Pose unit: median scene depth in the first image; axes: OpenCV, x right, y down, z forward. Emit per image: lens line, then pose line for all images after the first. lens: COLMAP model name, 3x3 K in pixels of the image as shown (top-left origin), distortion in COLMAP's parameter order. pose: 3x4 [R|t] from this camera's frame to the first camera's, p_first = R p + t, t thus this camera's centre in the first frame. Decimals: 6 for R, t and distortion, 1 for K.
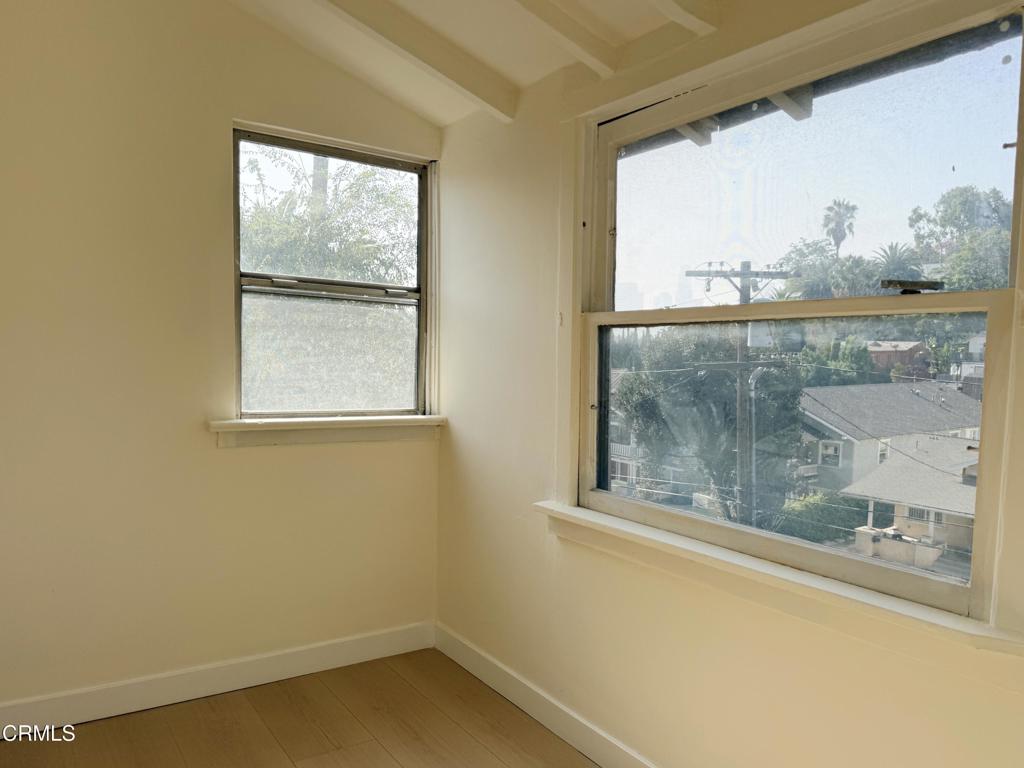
lens RADIAL K [[774.9, 0, 509.9], [0, 774.9, 390.3], [0, 0, 1]] dist [-0.039317, -0.024290]
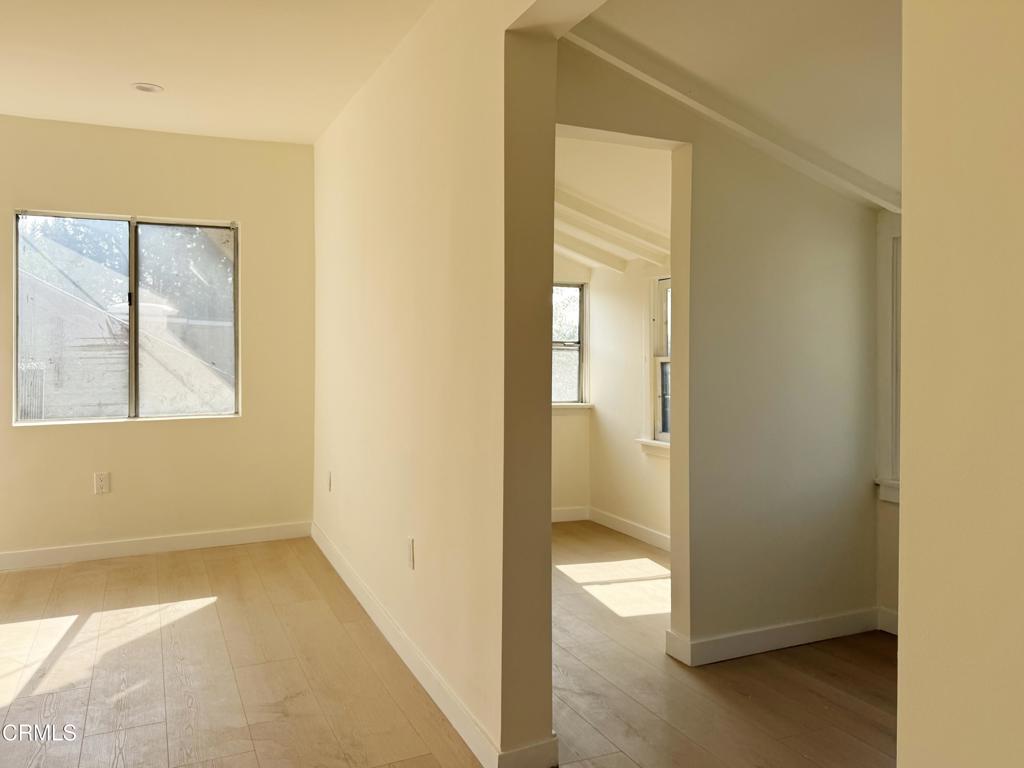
lens RADIAL K [[774.9, 0, 510.8], [0, 774.9, 379.0], [0, 0, 1]] dist [-0.039317, -0.024290]
pose [[0.988240, -0.013826, -0.152285, 0.014675], [0.010510, 0.999690, -0.022558, 0.012034], [0.152550, 0.020693, 0.988079, -1.043401]]
